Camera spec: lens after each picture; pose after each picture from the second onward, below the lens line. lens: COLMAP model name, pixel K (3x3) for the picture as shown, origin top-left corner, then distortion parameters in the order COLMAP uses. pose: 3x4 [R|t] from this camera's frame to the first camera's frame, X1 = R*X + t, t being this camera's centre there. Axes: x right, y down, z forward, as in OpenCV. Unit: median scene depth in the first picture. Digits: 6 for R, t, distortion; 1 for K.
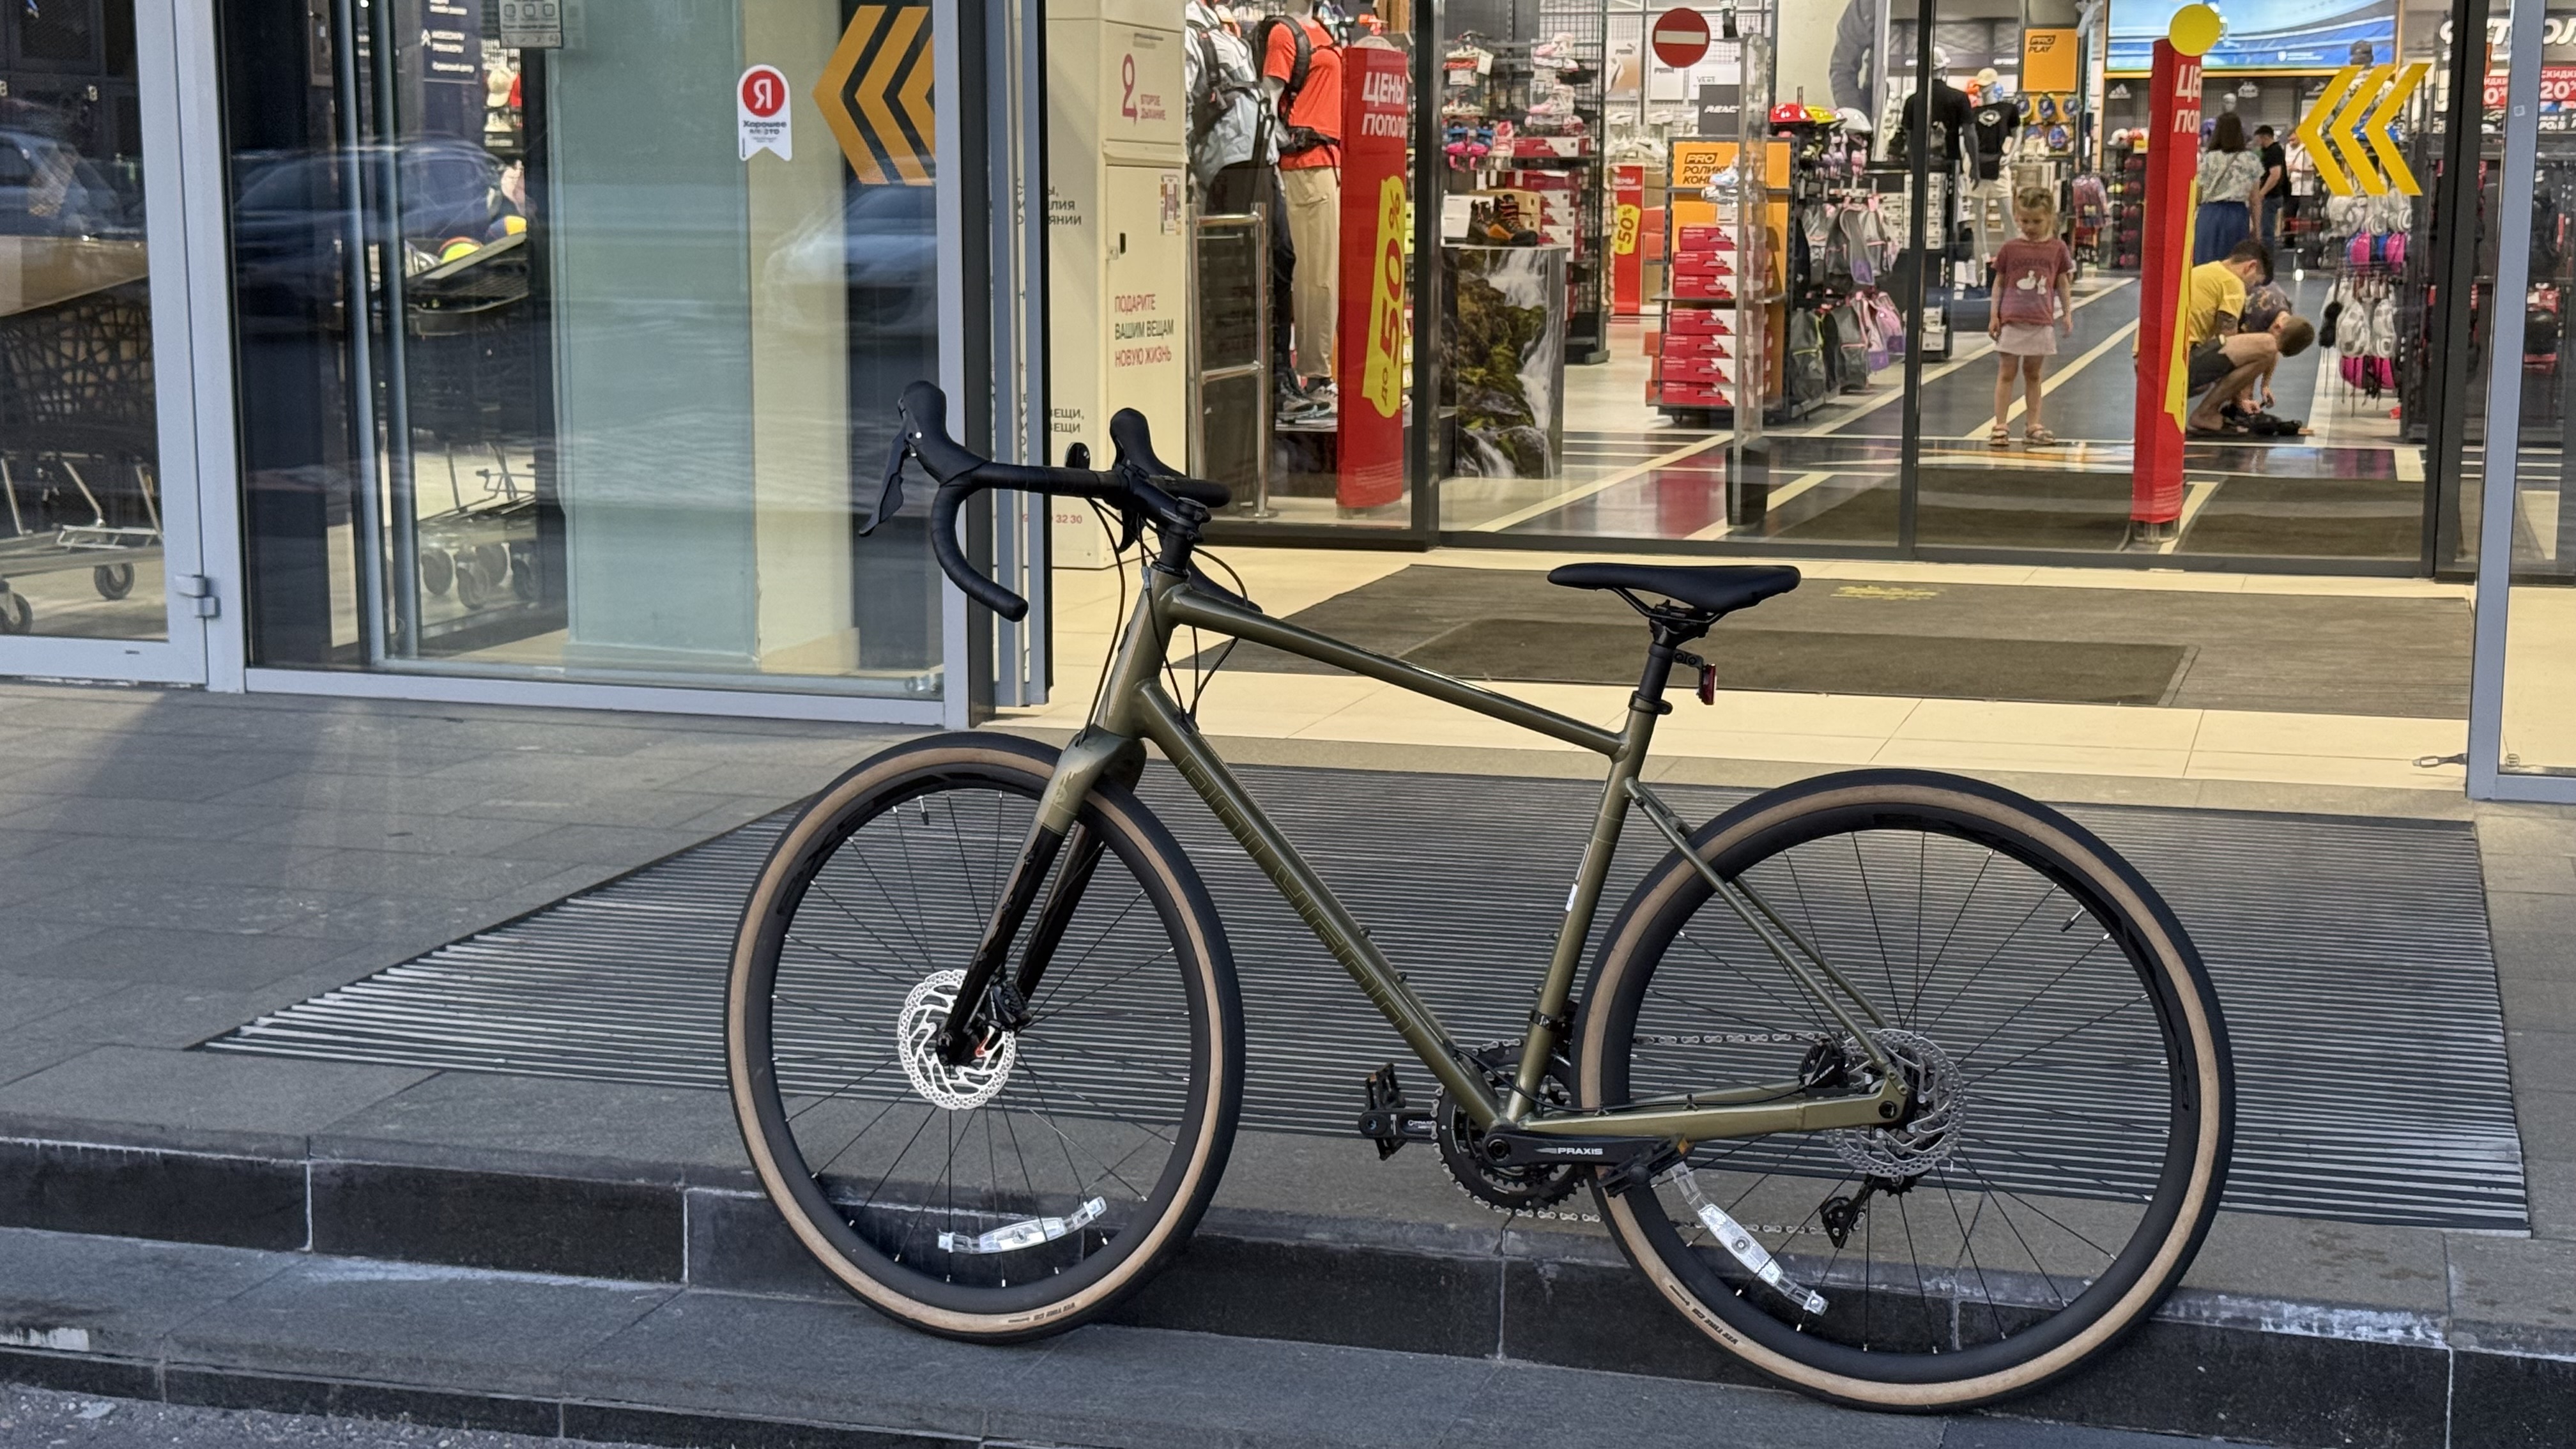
lens RADIAL K [[3571.2, 0, 1294.4], [0, 3571.2, 699.4], [0, 0, 1]] dist [0.241122, 0.000000]
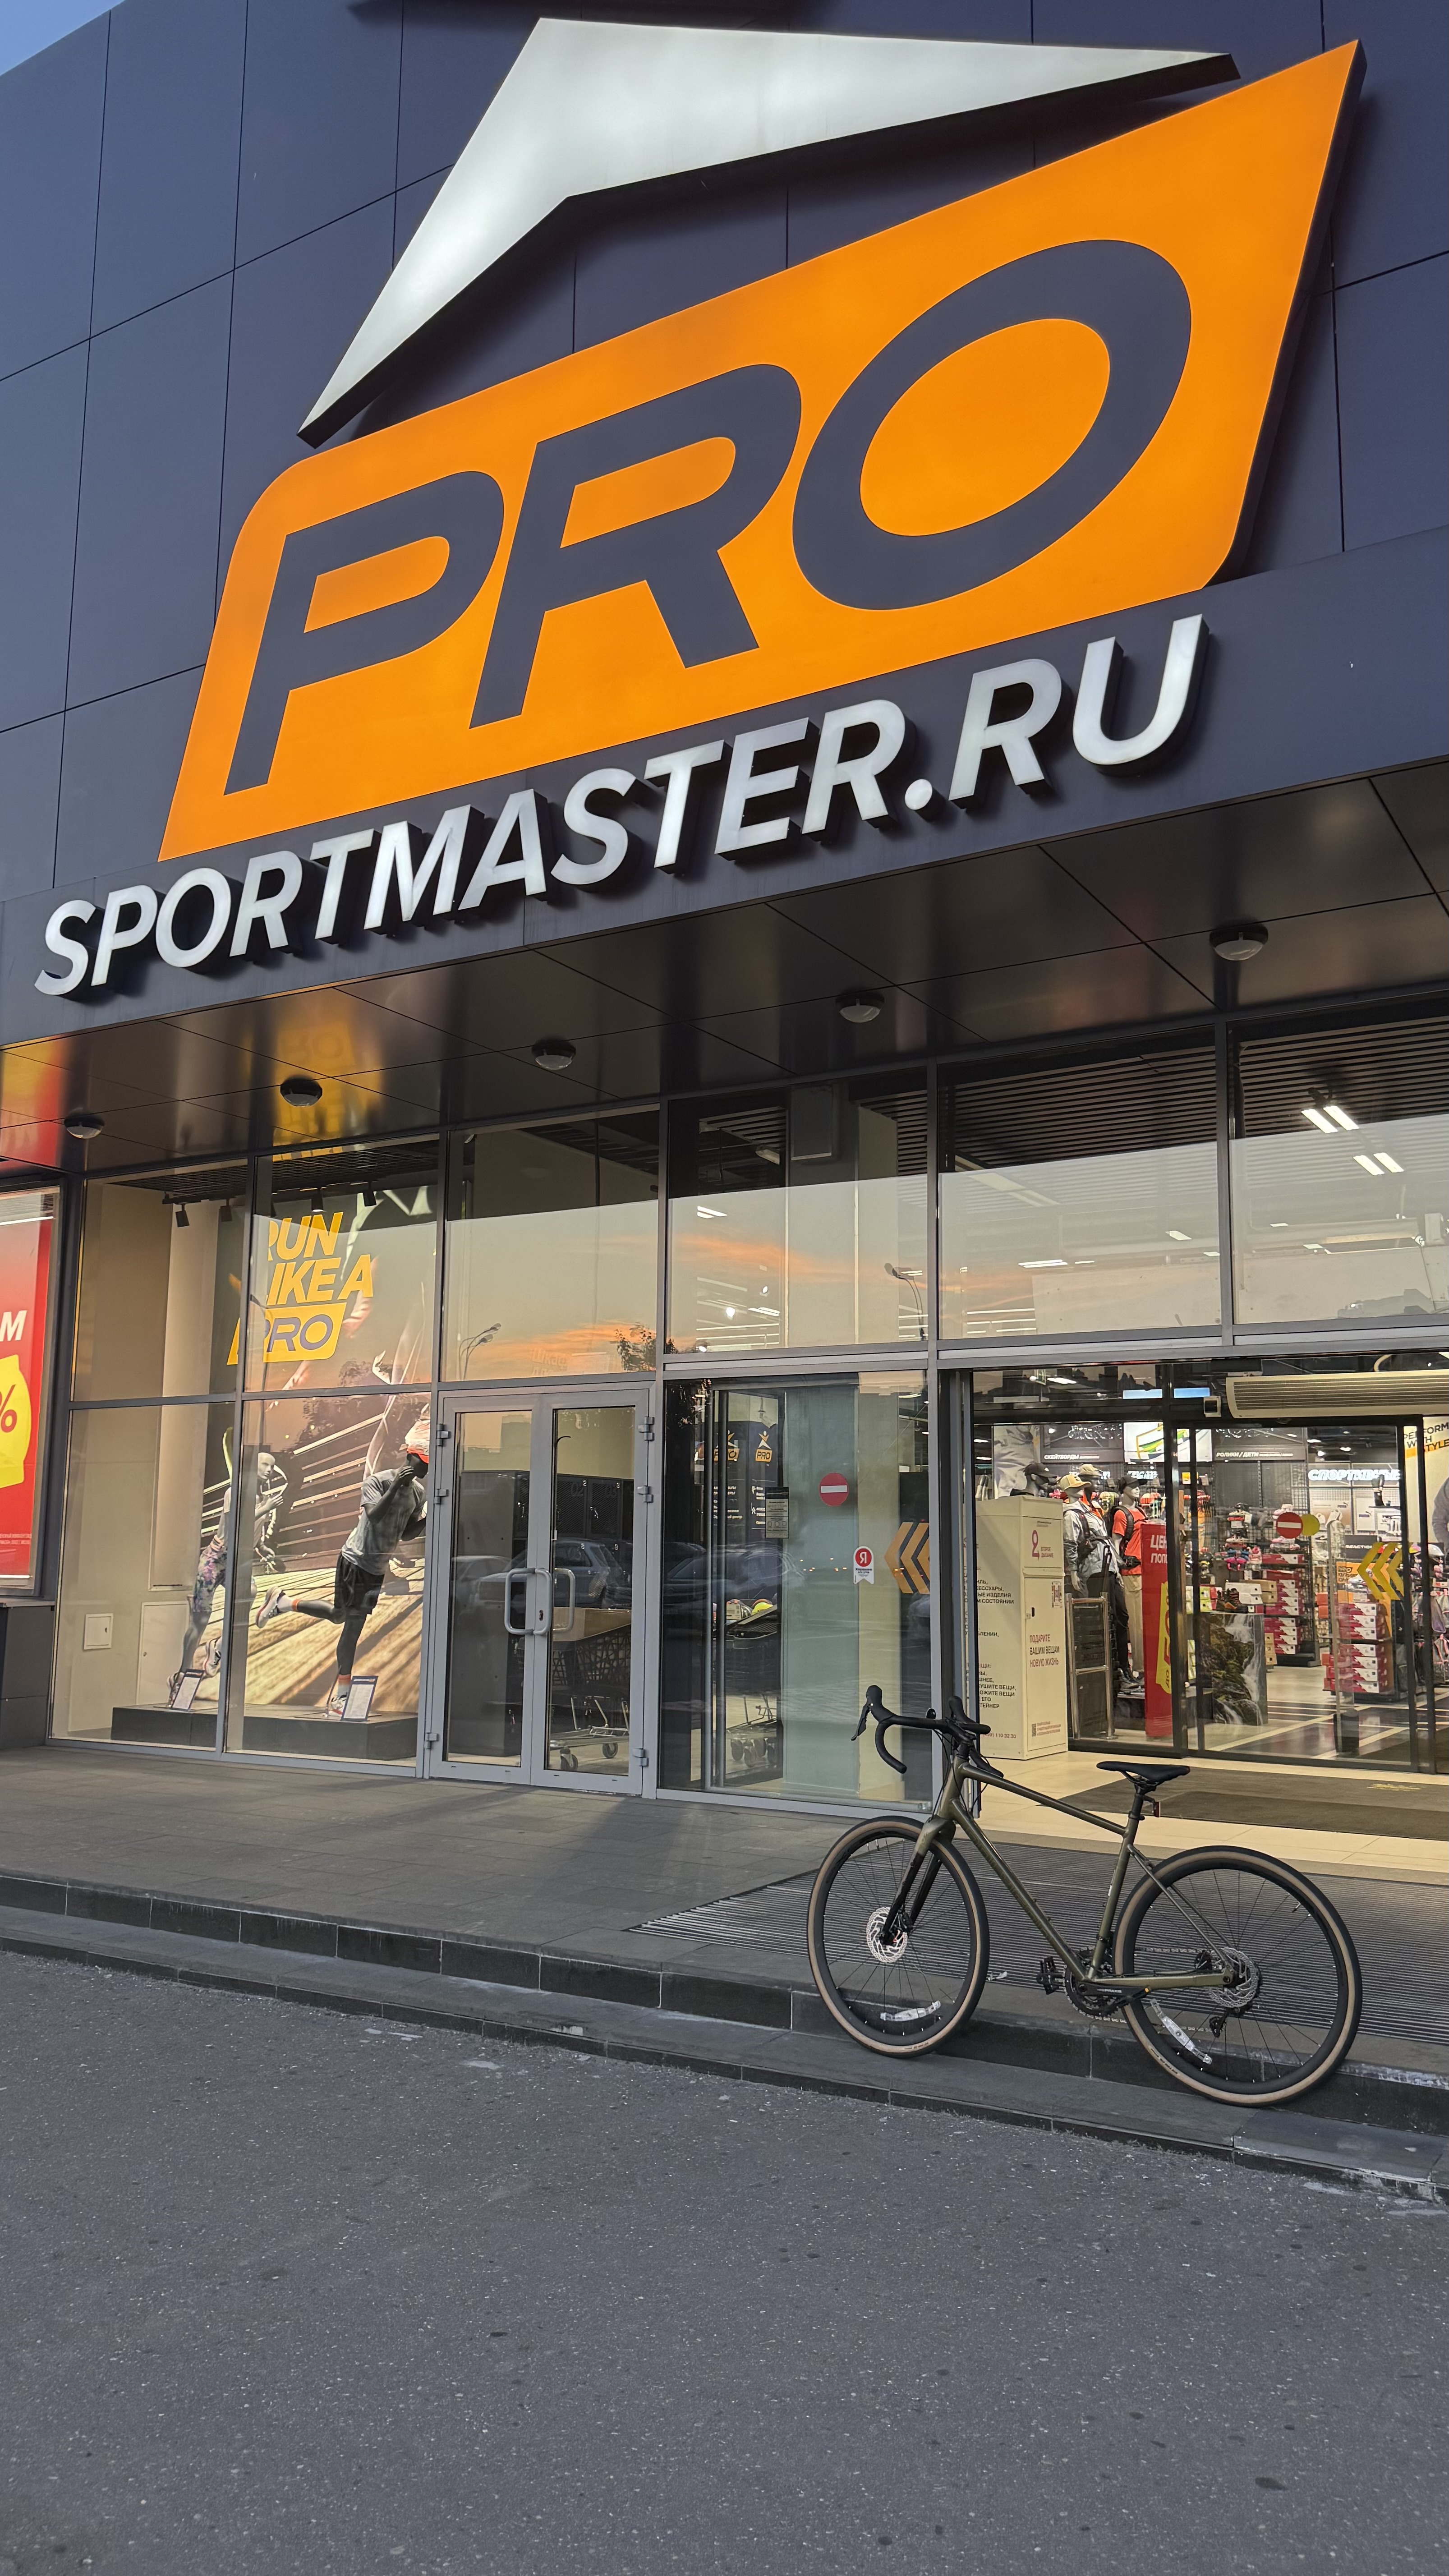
lens RADIAL K [[1800.1, 0, 709.5], [0, 1800.1, 1280.8], [0, 0, 1]] dist [-0.001561, -0.012360]
pose [[0.965855, -0.025492, -0.257826, 0.098890], [-0.050747, 0.957257, -0.284753, 0.011952], [0.254064, 0.288114, 0.923278, -0.299439]]
